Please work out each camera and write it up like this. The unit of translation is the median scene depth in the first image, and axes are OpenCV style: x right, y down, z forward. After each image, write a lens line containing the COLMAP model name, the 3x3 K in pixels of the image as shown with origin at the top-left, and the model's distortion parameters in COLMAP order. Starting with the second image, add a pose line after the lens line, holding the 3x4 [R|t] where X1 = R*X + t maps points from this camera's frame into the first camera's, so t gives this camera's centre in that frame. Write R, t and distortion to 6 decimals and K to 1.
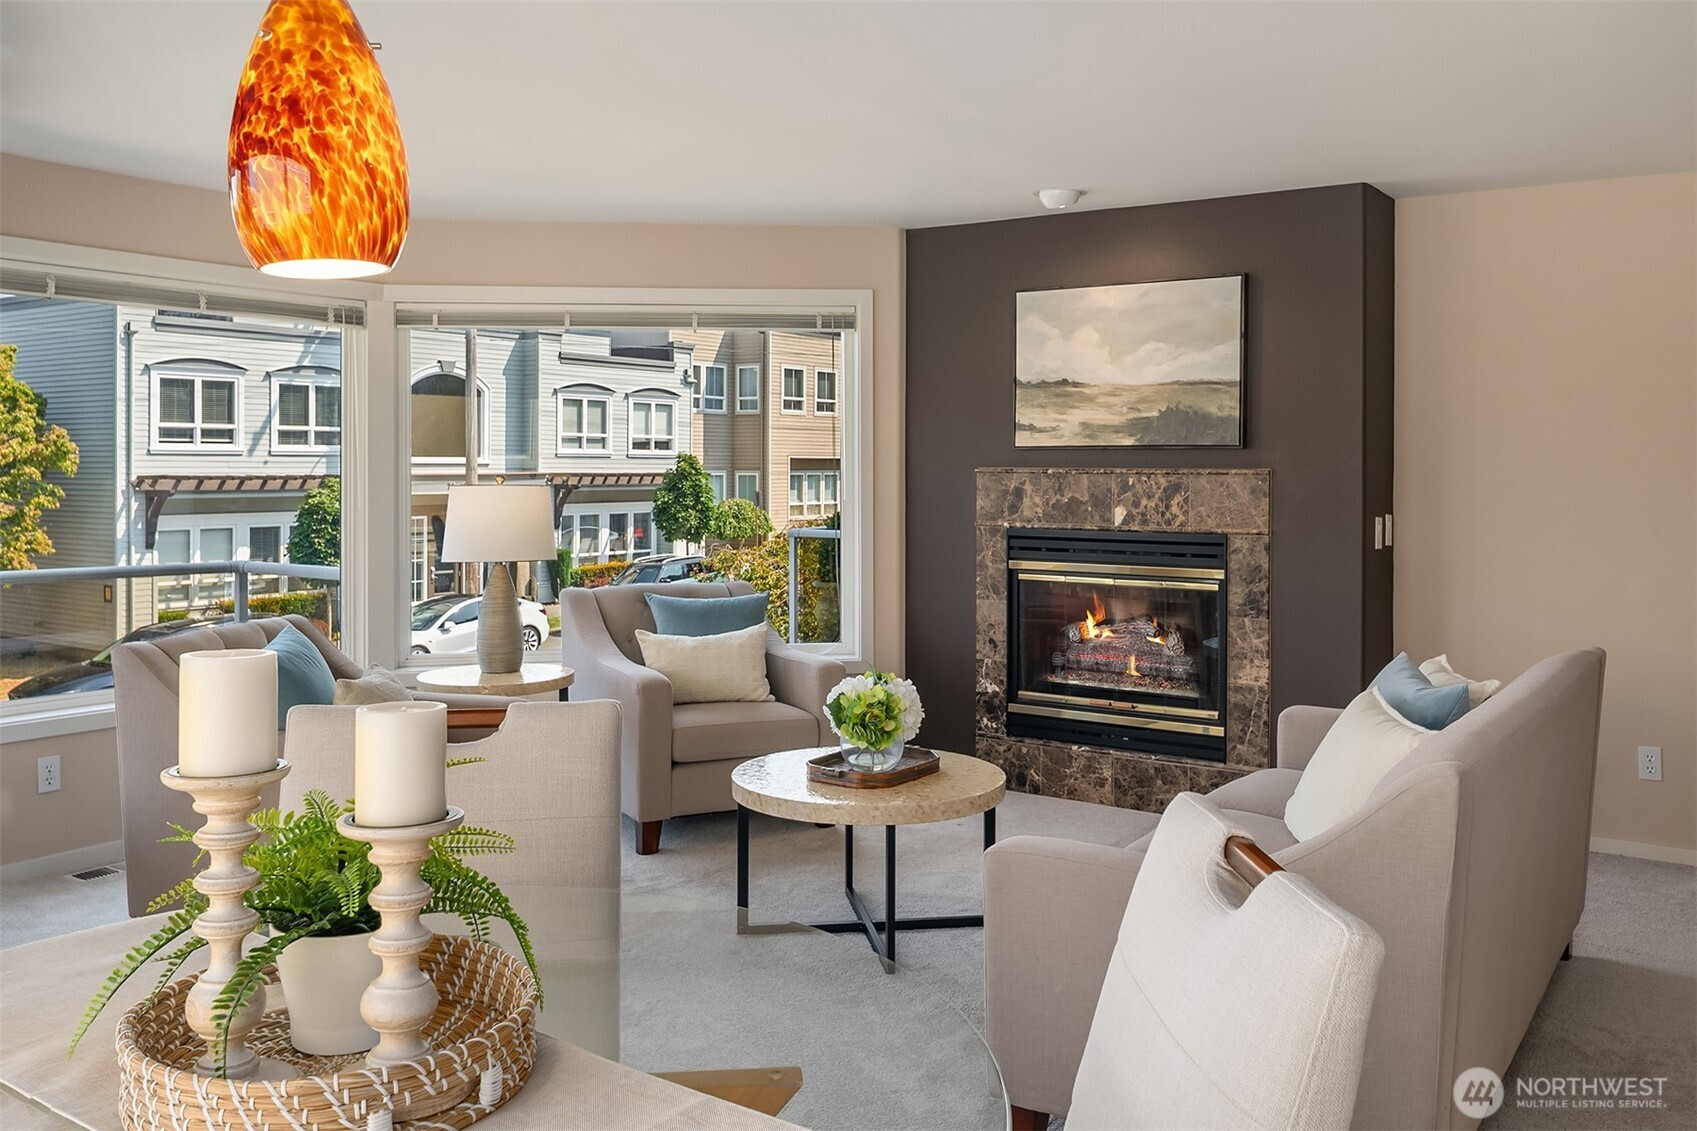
lens RADIAL K [[1396.9, 0, 904.3], [0, 1396.9, 461.7], [0, 0, 1]] dist [0.002931, -0.006155]
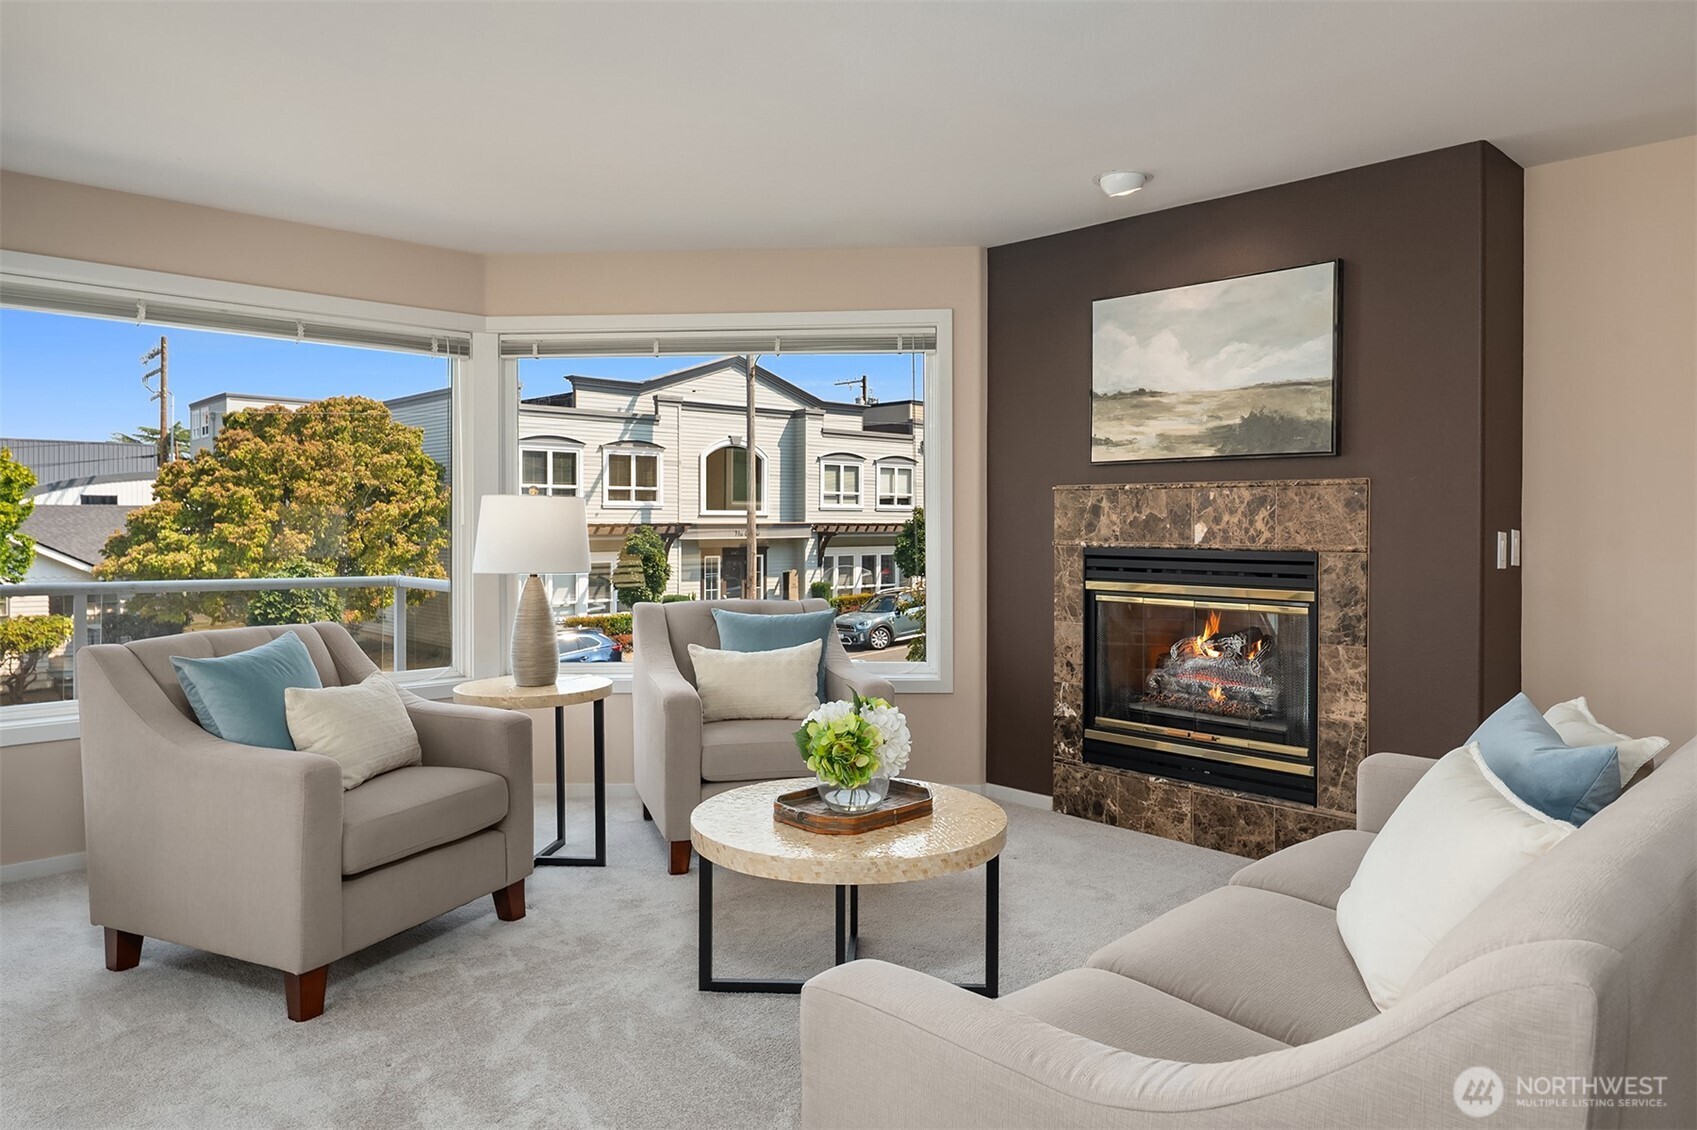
lens RADIAL K [[1106.6, 0, 885.0], [0, 1106.6, 525.9], [0, 0, 1]] dist [0.004271, 0.000572]
pose [[0.980327, -0.000743, -0.197378, 0.091375], [0.002432, 0.999962, 0.008317, 0.026578], [0.197364, -0.008634, 0.980292, 0.228892]]
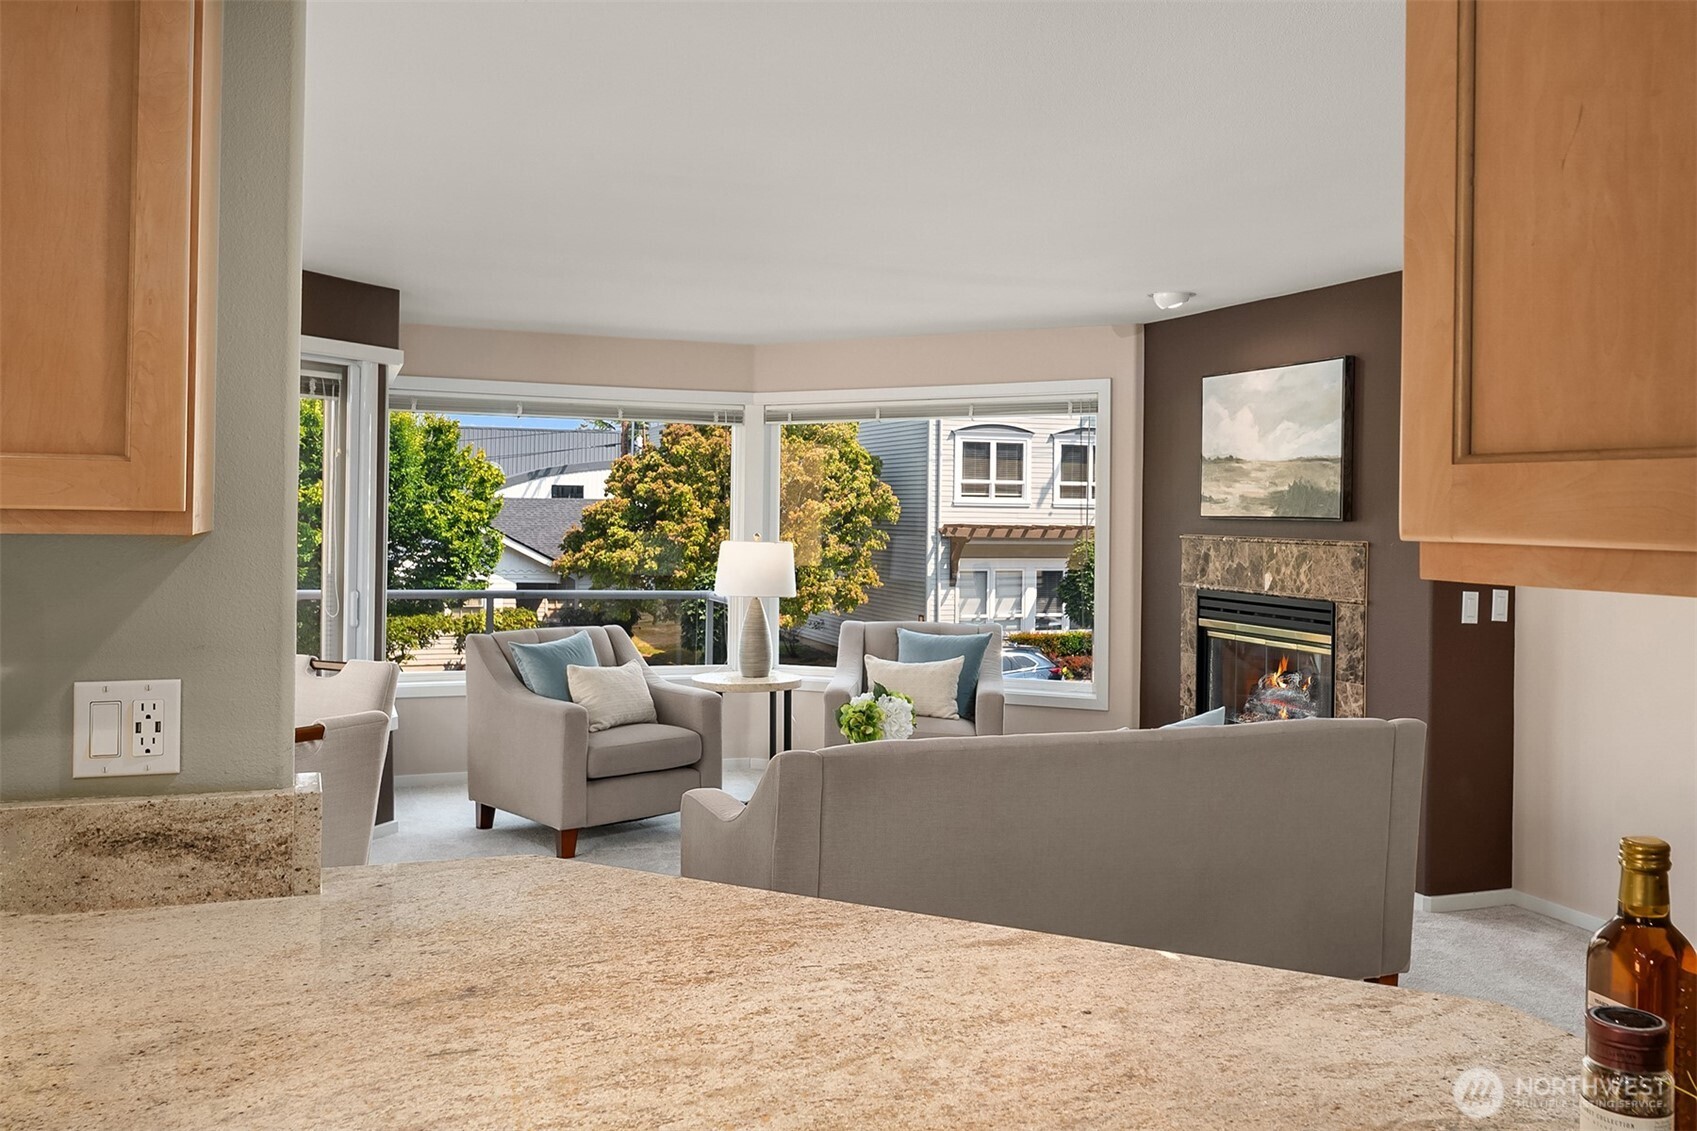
lens RADIAL K [[1396.9, 0, 914.4], [0, 1396.9, 502.4], [0, 0, 1]] dist [0.002931, -0.006155]
pose [[0.838626, 0.006386, -0.544670, 0.500527], [-0.011088, 0.999924, -0.005349, -0.013519], [0.544595, 0.010525, 0.838633, -0.059593]]
